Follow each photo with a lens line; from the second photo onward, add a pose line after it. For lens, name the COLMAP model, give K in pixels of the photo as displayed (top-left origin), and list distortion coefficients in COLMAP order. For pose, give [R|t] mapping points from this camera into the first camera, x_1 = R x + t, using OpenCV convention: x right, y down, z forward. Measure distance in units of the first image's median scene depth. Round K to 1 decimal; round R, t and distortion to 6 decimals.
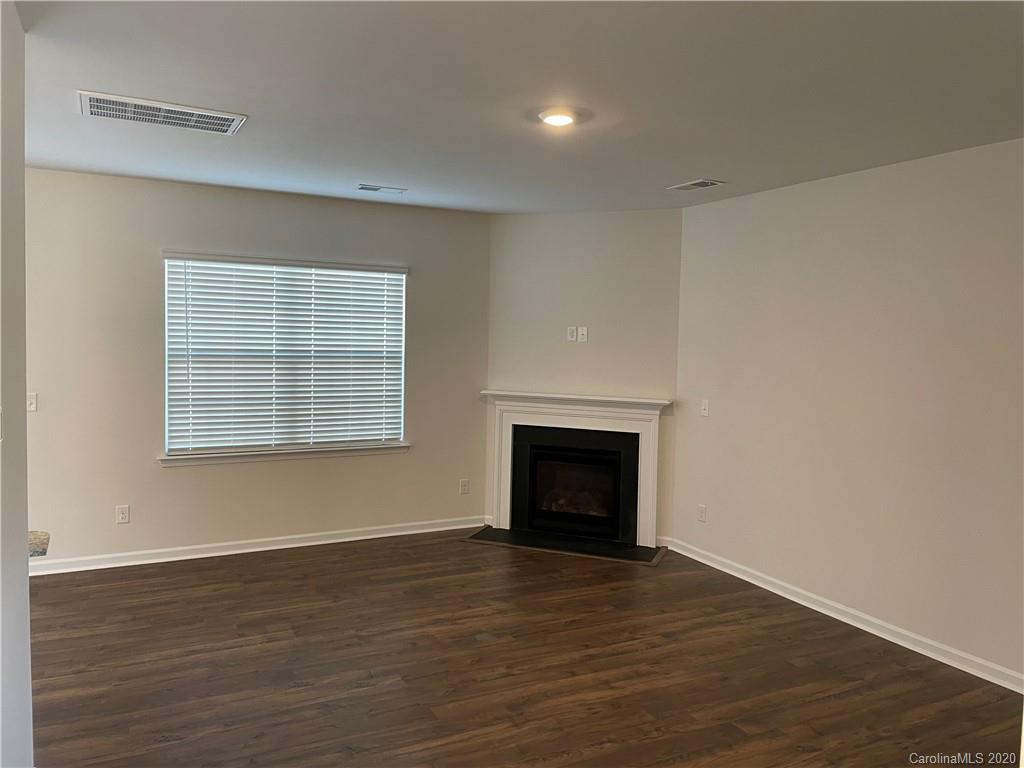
lens RADIAL K [[774.3, 0, 514.1], [0, 774.3, 377.4], [0, 0, 1]] dist [0.084618, -0.104668]
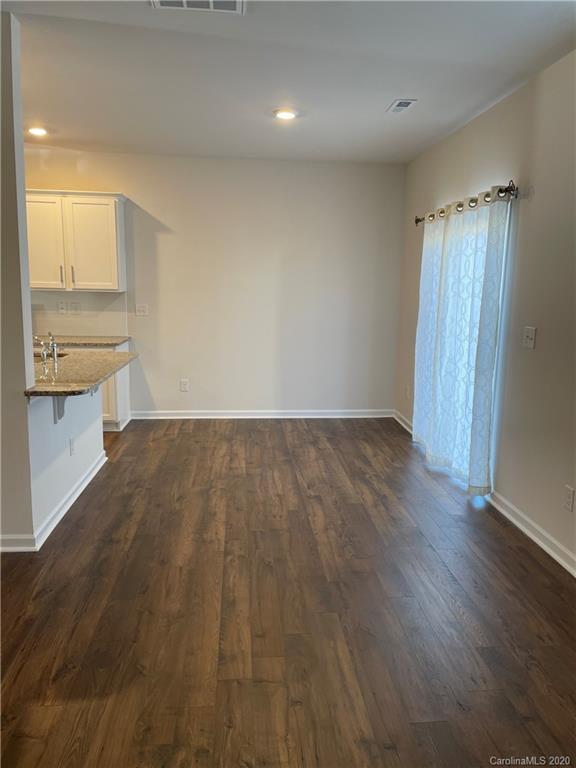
lens RADIAL K [[580.7, 0, 293.2], [0, 580.7, 378.1], [0, 0, 1]] dist [0.084618, -0.104668]
pose [[-0.370960, 0.121019, -0.920729, 0.108049], [-0.079652, 0.983672, 0.161383, -0.009926], [0.925226, 0.133204, -0.355264, 0.955416]]
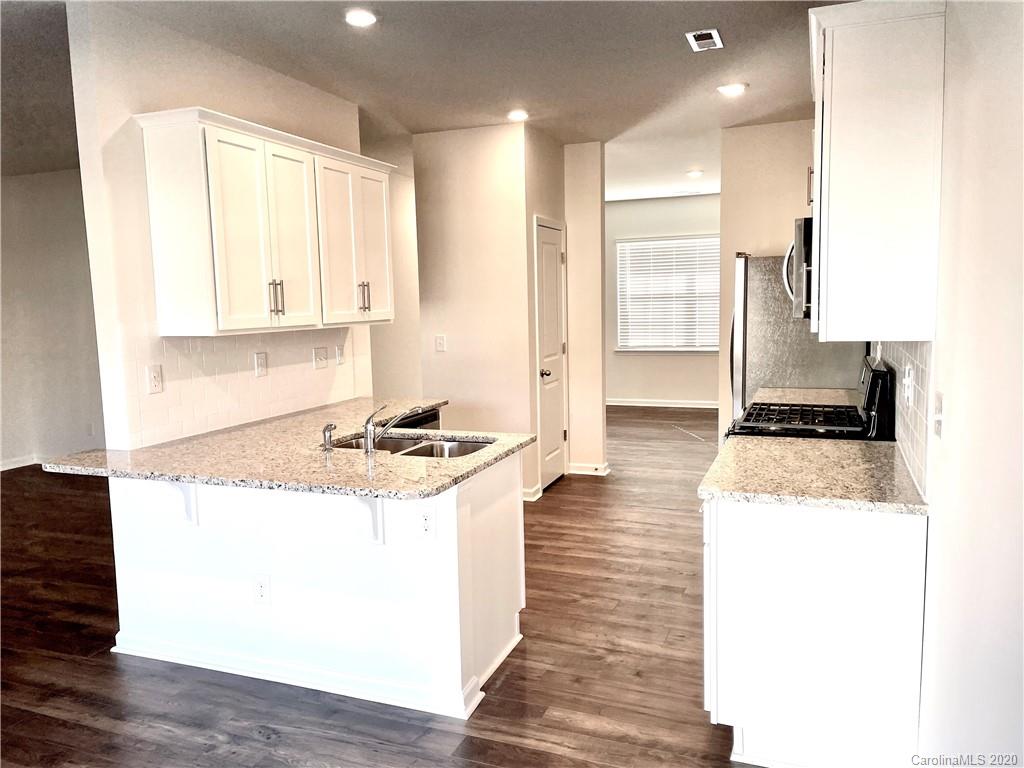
lens RADIAL K [[774.3, 0, 514.6], [0, 774.3, 377.0], [0, 0, 1]] dist [0.084618, -0.104668]
pose [[-0.662828, -0.084061, 0.744039, -0.983058], [0.050508, 0.986396, 0.156437, -0.022443], [-0.747067, 0.141271, -0.649565, 0.669613]]
